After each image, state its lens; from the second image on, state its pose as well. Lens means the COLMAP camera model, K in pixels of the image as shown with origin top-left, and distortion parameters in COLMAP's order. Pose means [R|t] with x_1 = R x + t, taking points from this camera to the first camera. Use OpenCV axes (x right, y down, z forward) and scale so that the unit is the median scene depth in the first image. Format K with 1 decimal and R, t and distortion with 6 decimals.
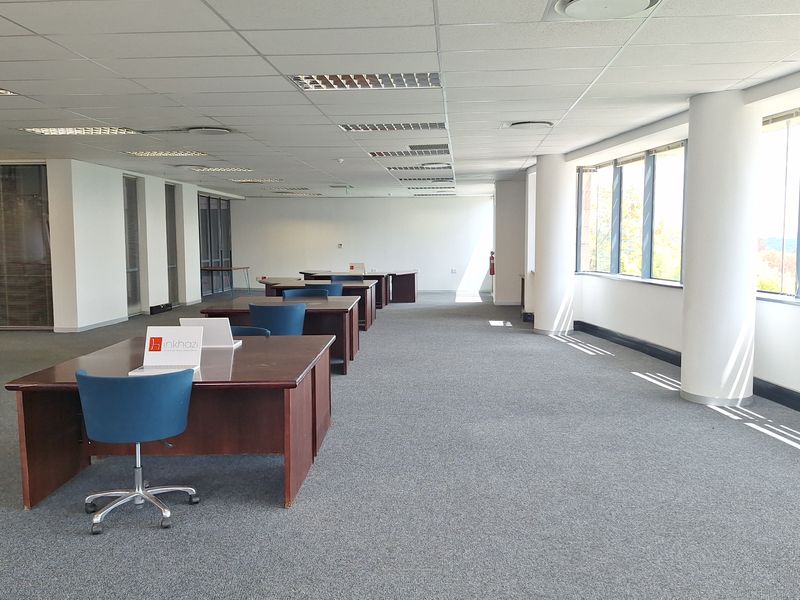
lens RADIAL K [[735.1, 0, 400.0], [0, 735.1, 300.0], [0, 0, 1]] dist [0.122954, -0.171390]
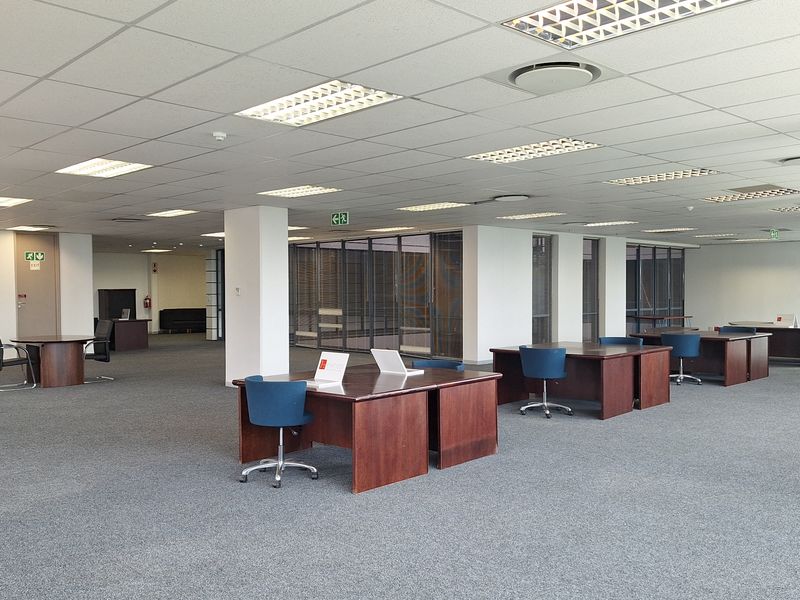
lens RADIAL K [[735.1, 0, 400.0], [0, 735.1, 300.0], [0, 0, 1]] dist [0.122954, -0.171390]
pose [[0.739286, 0.009785, -0.673321, 0.351680], [-0.053507, 0.997587, -0.044251, -0.004056], [0.671263, 0.068742, 0.738025, 0.027598]]
